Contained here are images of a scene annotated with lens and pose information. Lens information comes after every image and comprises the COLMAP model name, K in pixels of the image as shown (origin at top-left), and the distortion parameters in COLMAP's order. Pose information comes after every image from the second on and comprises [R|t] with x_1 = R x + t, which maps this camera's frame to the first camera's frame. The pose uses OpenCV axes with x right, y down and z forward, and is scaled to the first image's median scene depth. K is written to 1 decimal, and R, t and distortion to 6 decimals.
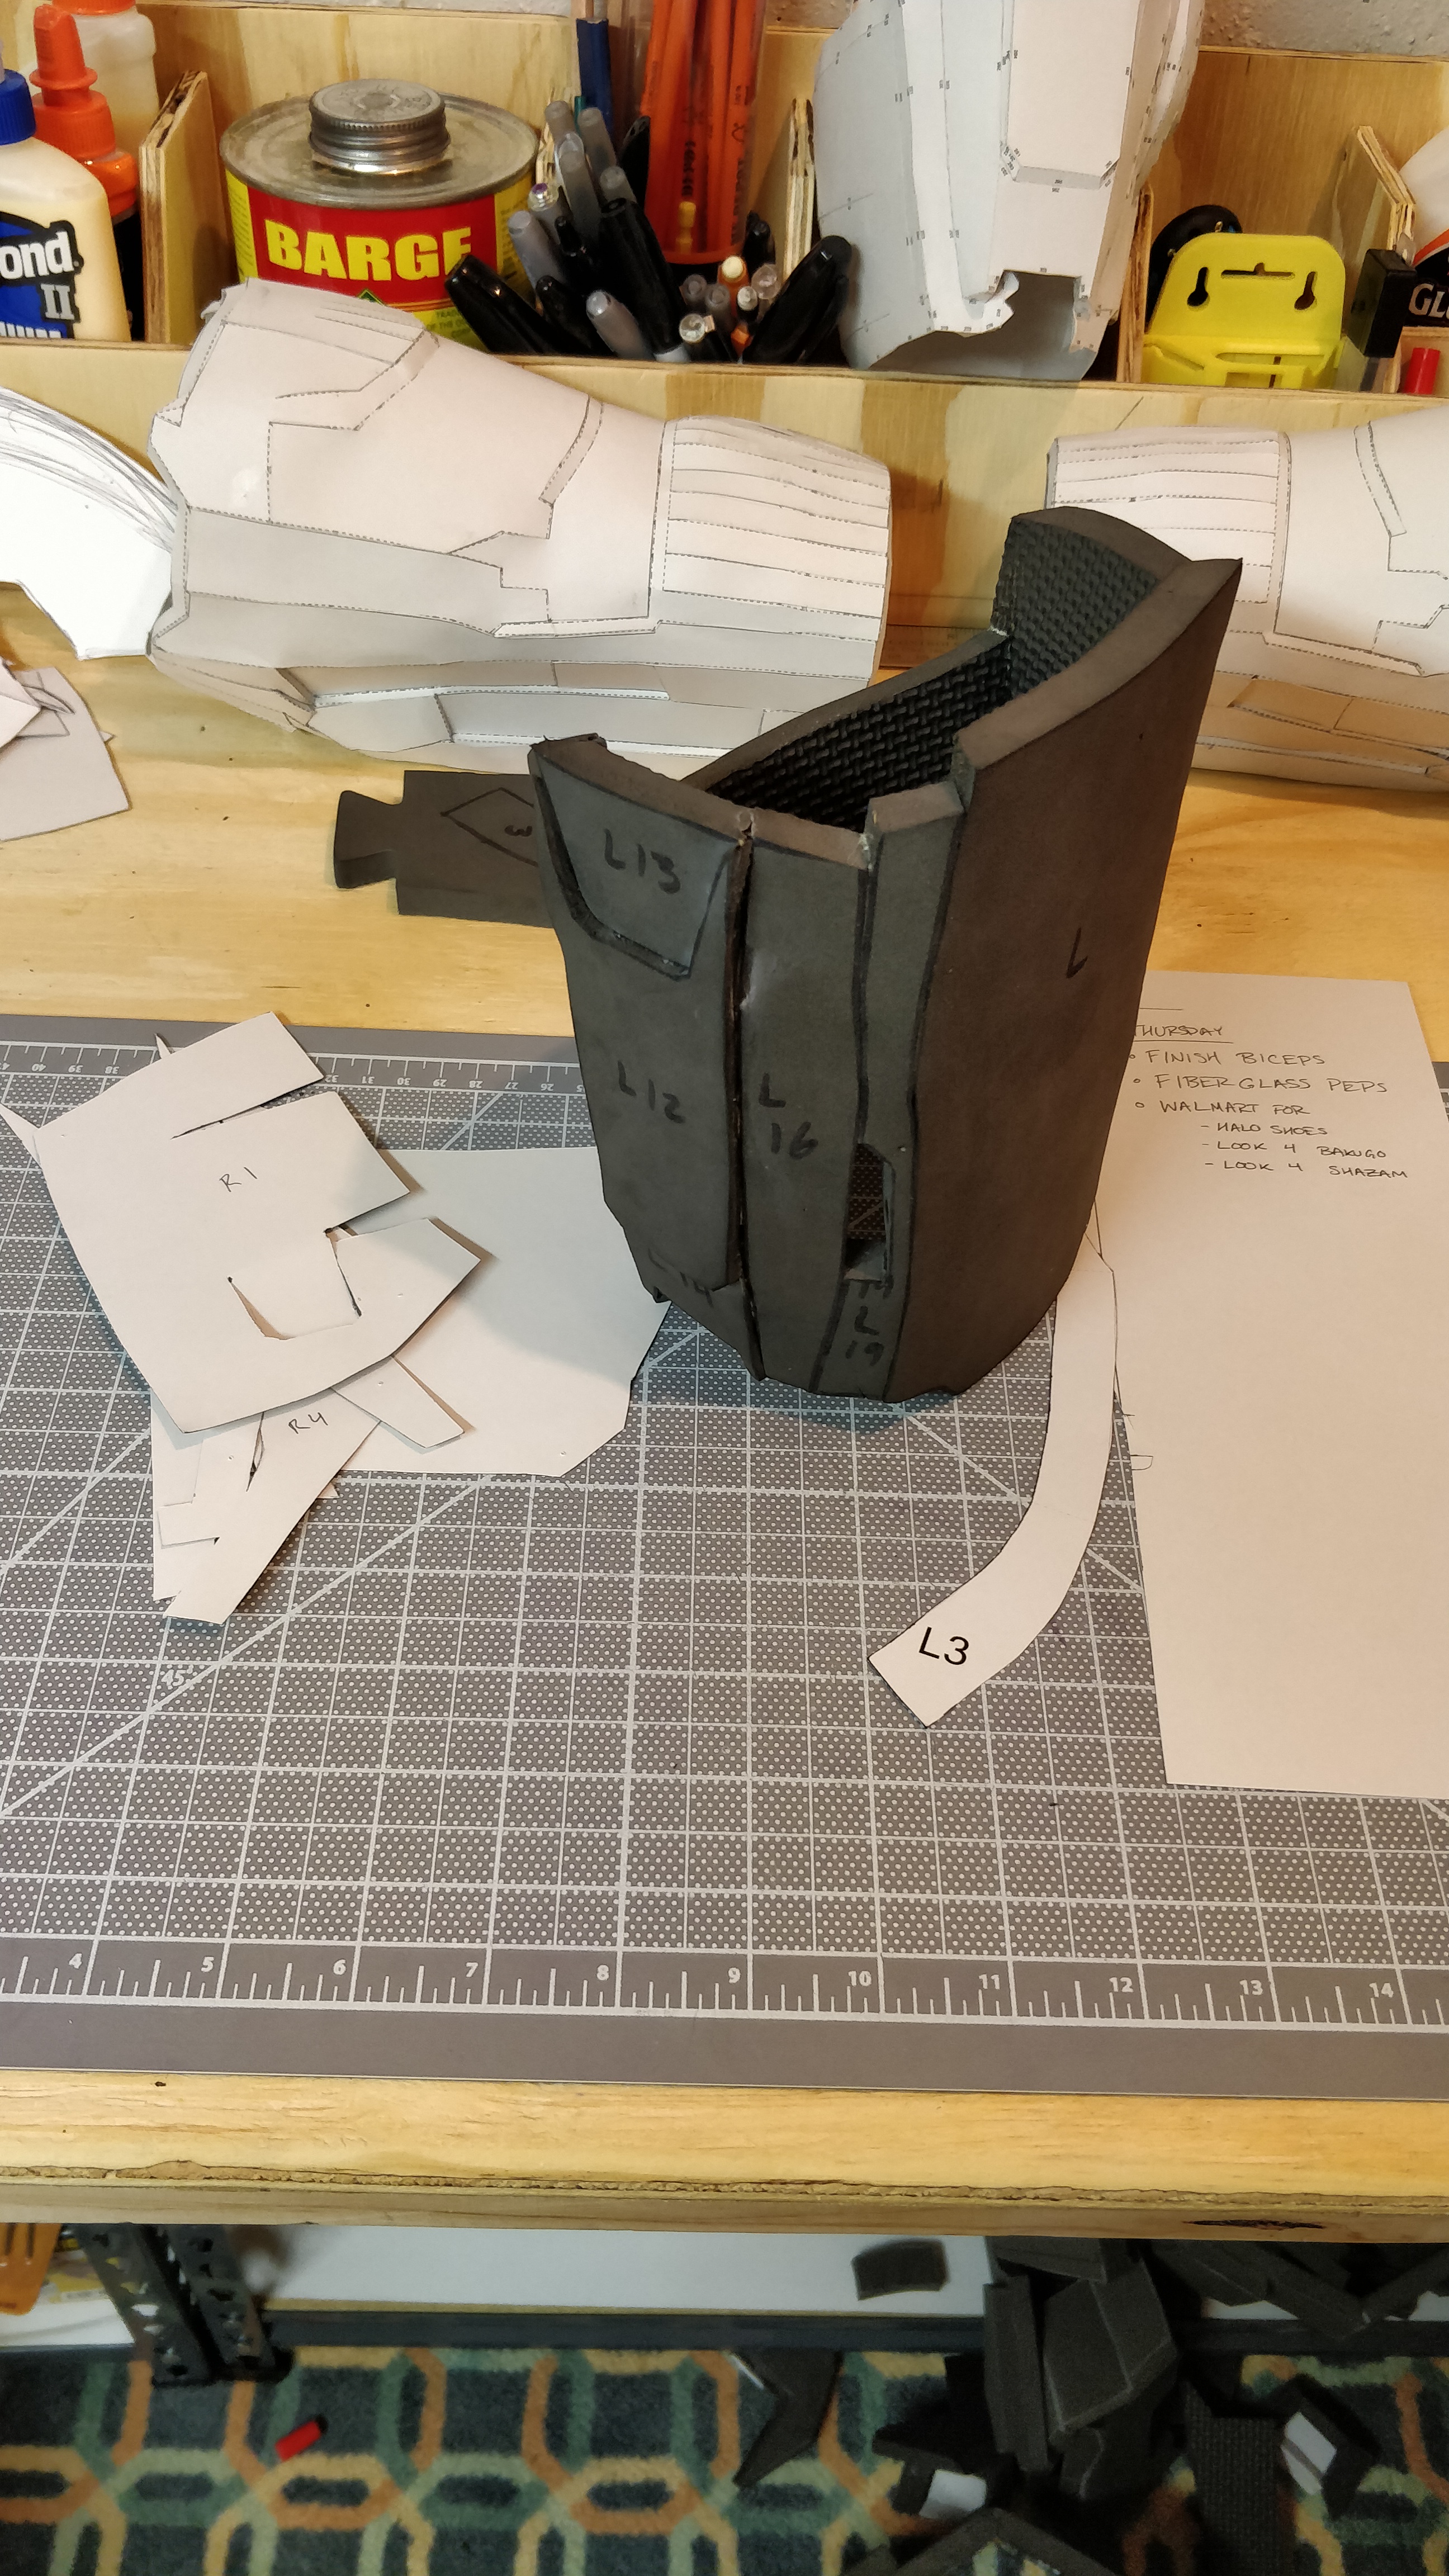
lens RADIAL K [[2149.6, 0, 724.5], [0, 2149.6, 1288.0], [0, 0, 1]] dist [0.285484, -1.001275]
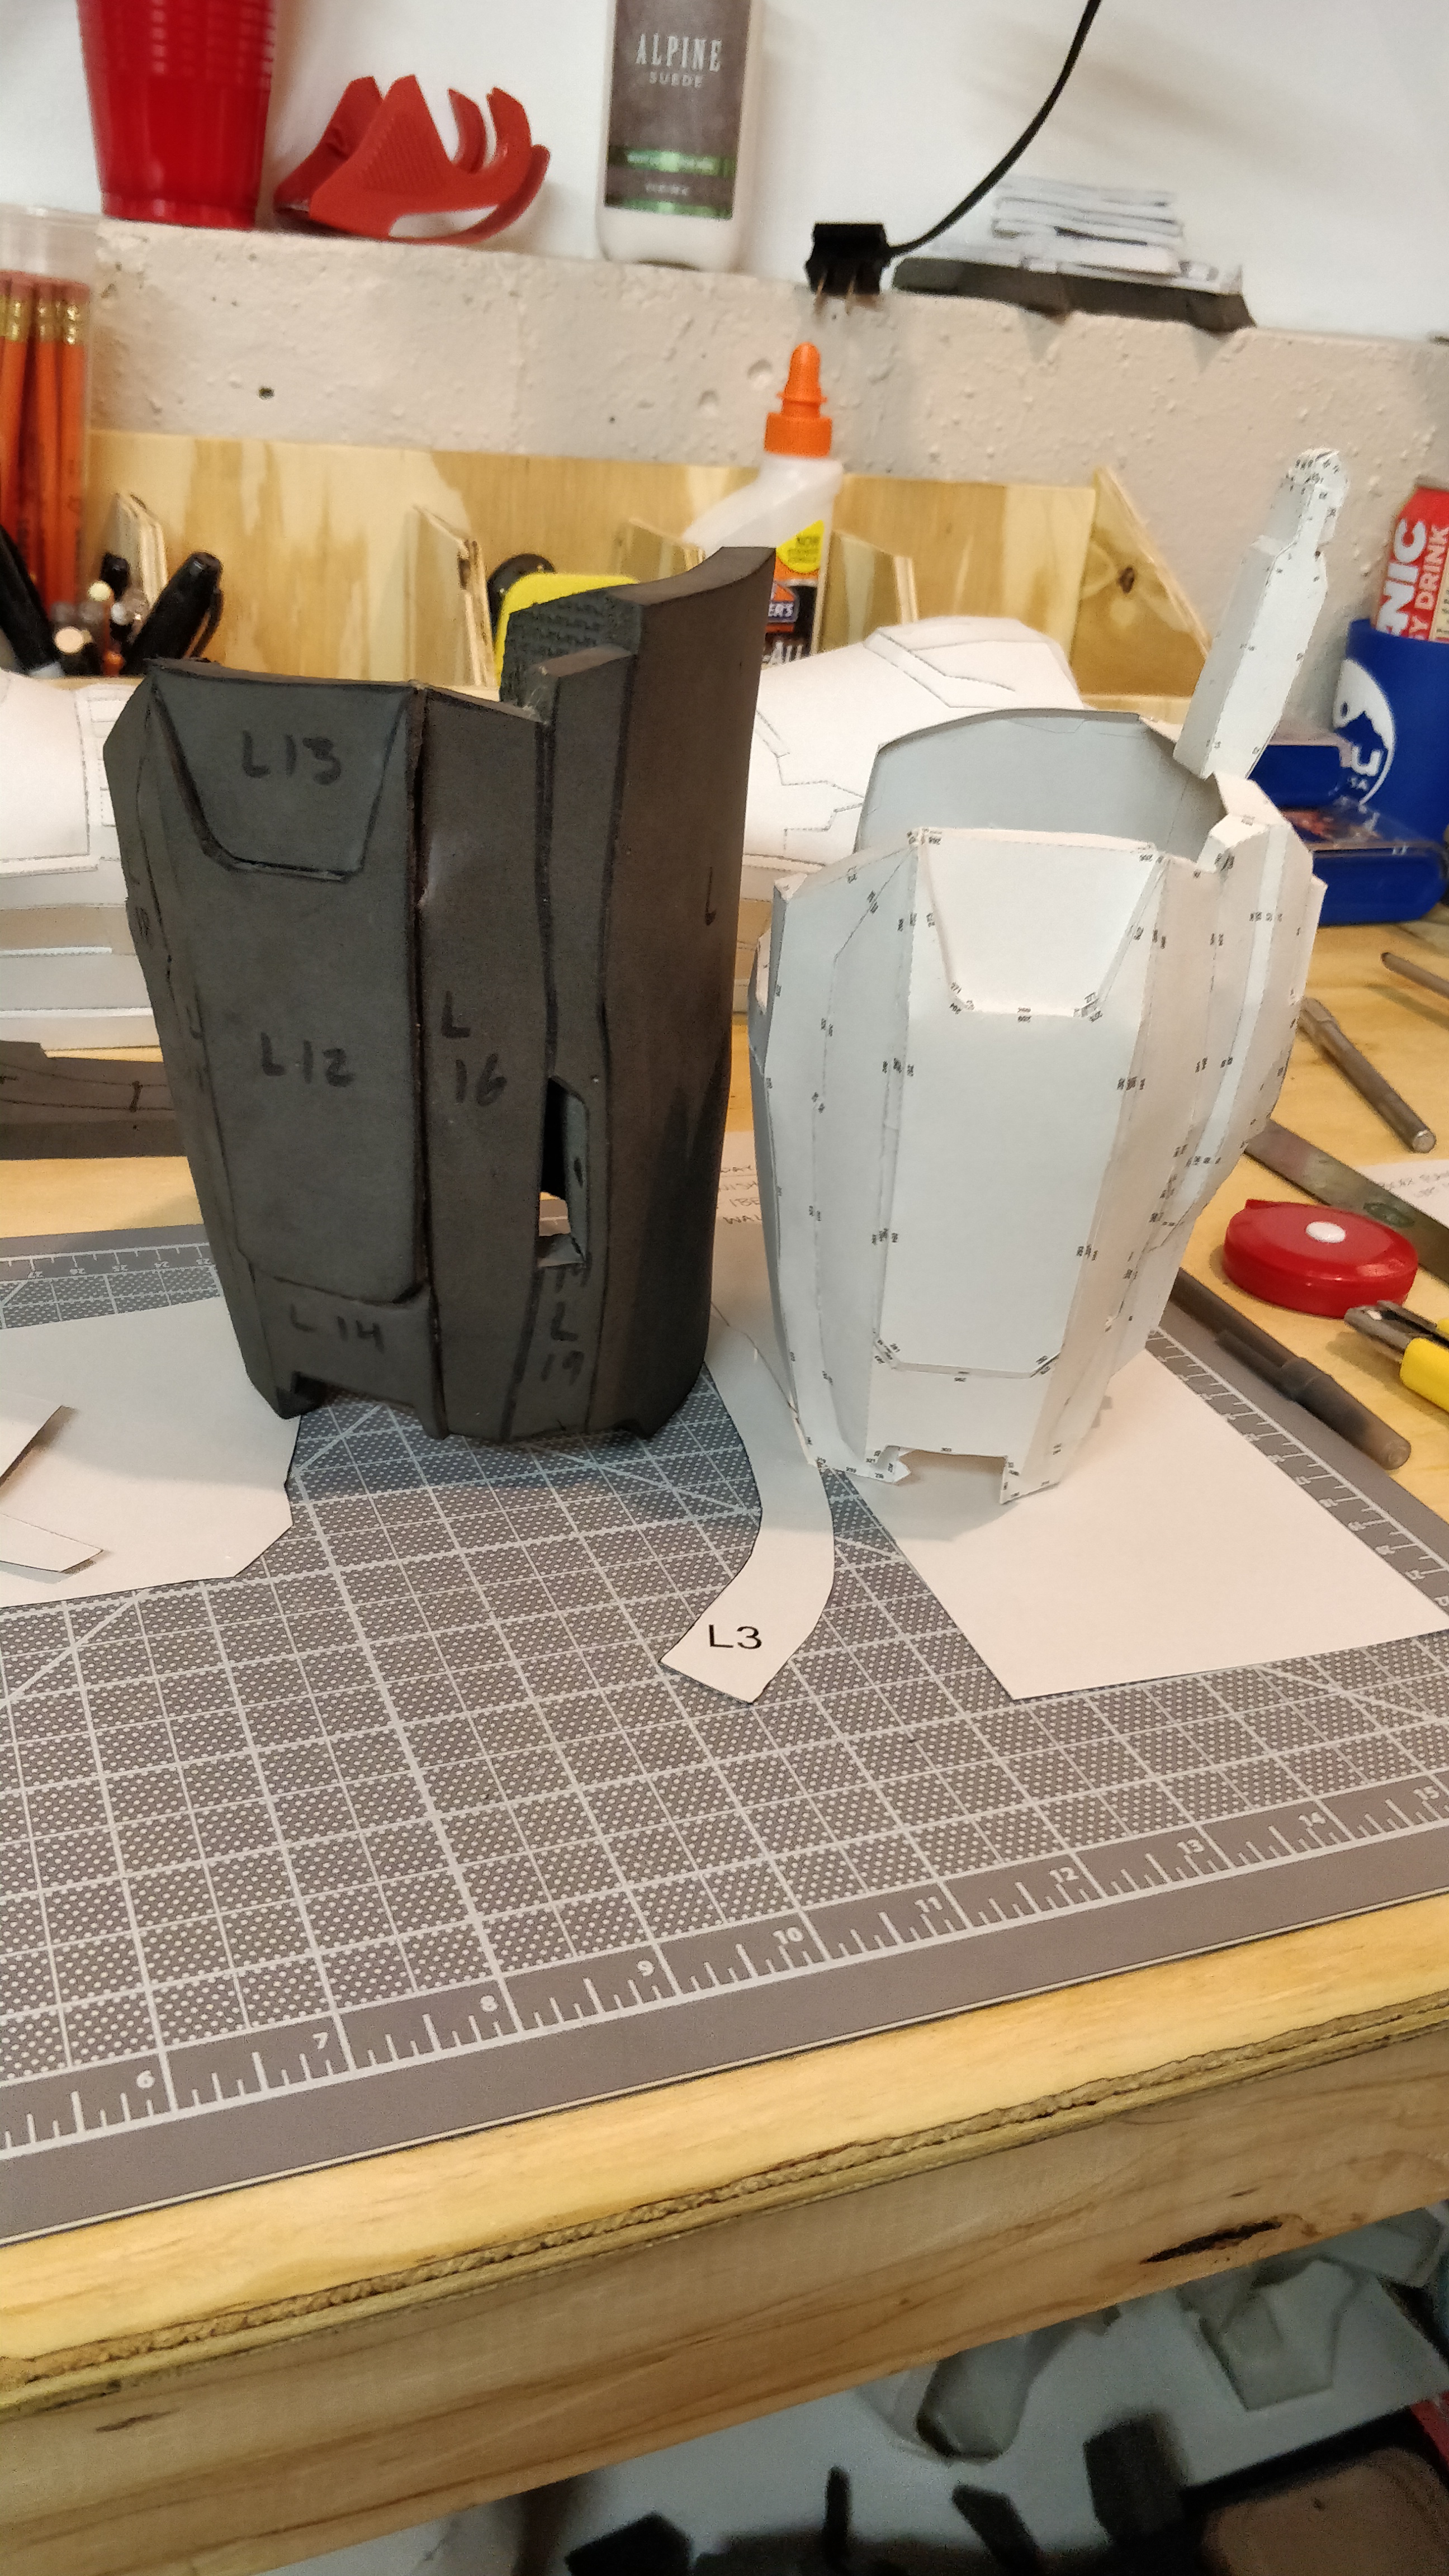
lens RADIAL K [[2149.6, 0, 724.5], [0, 2149.6, 1288.0], [0, 0, 1]] dist [0.285484, -1.001275]
pose [[0.923636, -0.122872, 0.363042, -0.205846], [0.233104, 0.931981, -0.277623, 0.278414], [-0.304236, 0.341049, 0.889453, 0.170552]]
